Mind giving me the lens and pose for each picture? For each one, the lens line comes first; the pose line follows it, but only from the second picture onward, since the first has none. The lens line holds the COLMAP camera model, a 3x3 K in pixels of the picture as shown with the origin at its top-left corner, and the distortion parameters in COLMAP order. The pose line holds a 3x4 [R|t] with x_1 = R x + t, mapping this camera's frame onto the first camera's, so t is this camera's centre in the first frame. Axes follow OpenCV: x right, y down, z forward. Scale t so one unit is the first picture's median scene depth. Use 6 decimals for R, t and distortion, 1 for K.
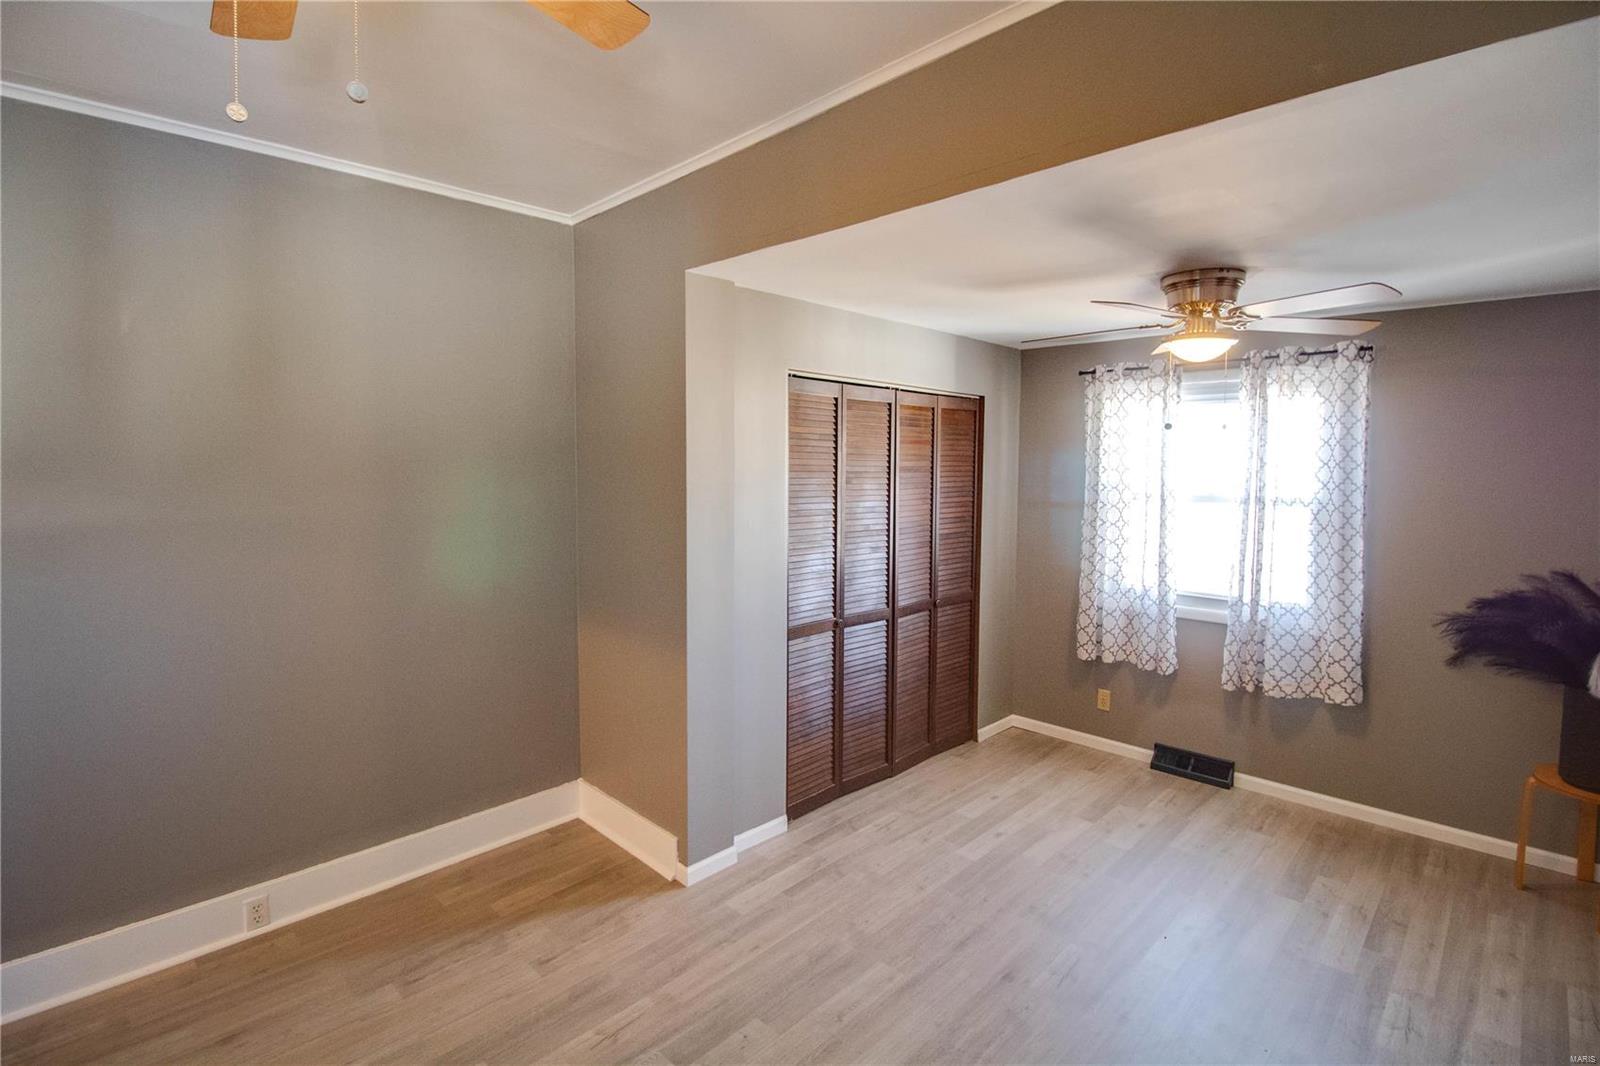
lens RADIAL K [[748.5, 0, 816.3], [0, 748.5, 504.3], [0, 0, 1]] dist [-0.000078, -0.000640]
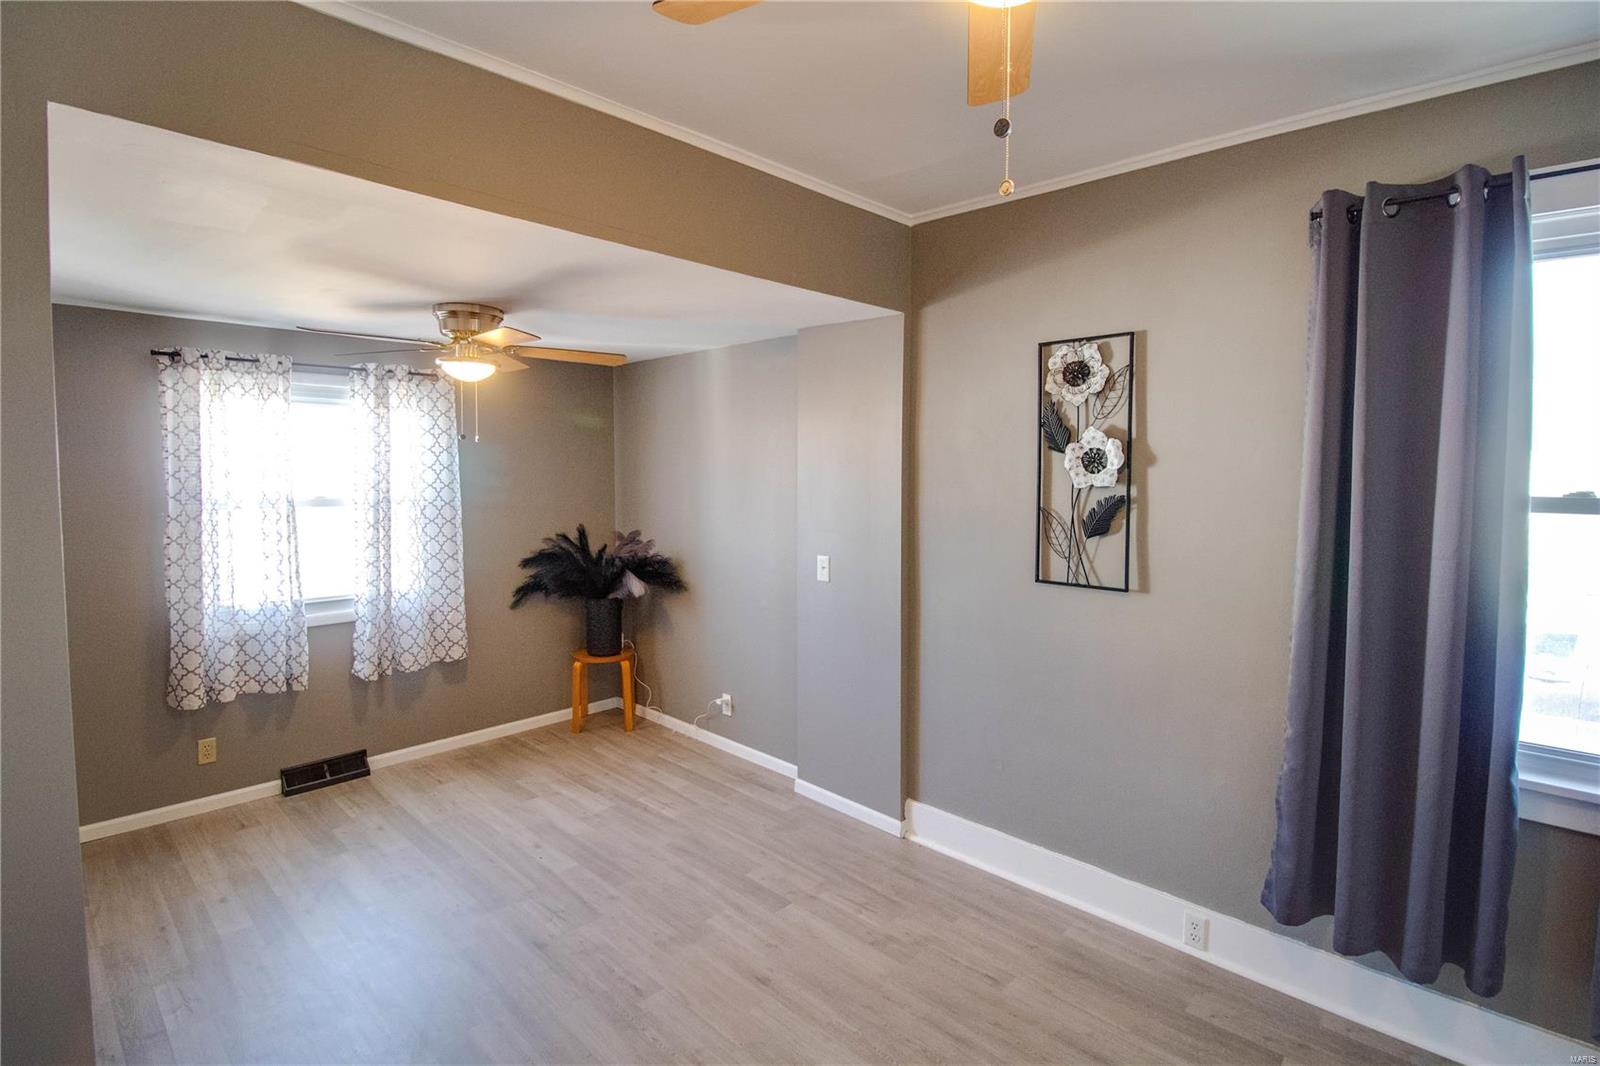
lens RADIAL K [[748.5, 0, 816.3], [0, 748.5, 504.3], [0, 0, 1]] dist [-0.000078, -0.000640]
pose [[0.019635, -0.057631, 0.998145, -0.482299], [0.049357, 0.997176, 0.056604, -0.030171], [-0.998588, 0.048154, 0.022424, 0.335886]]
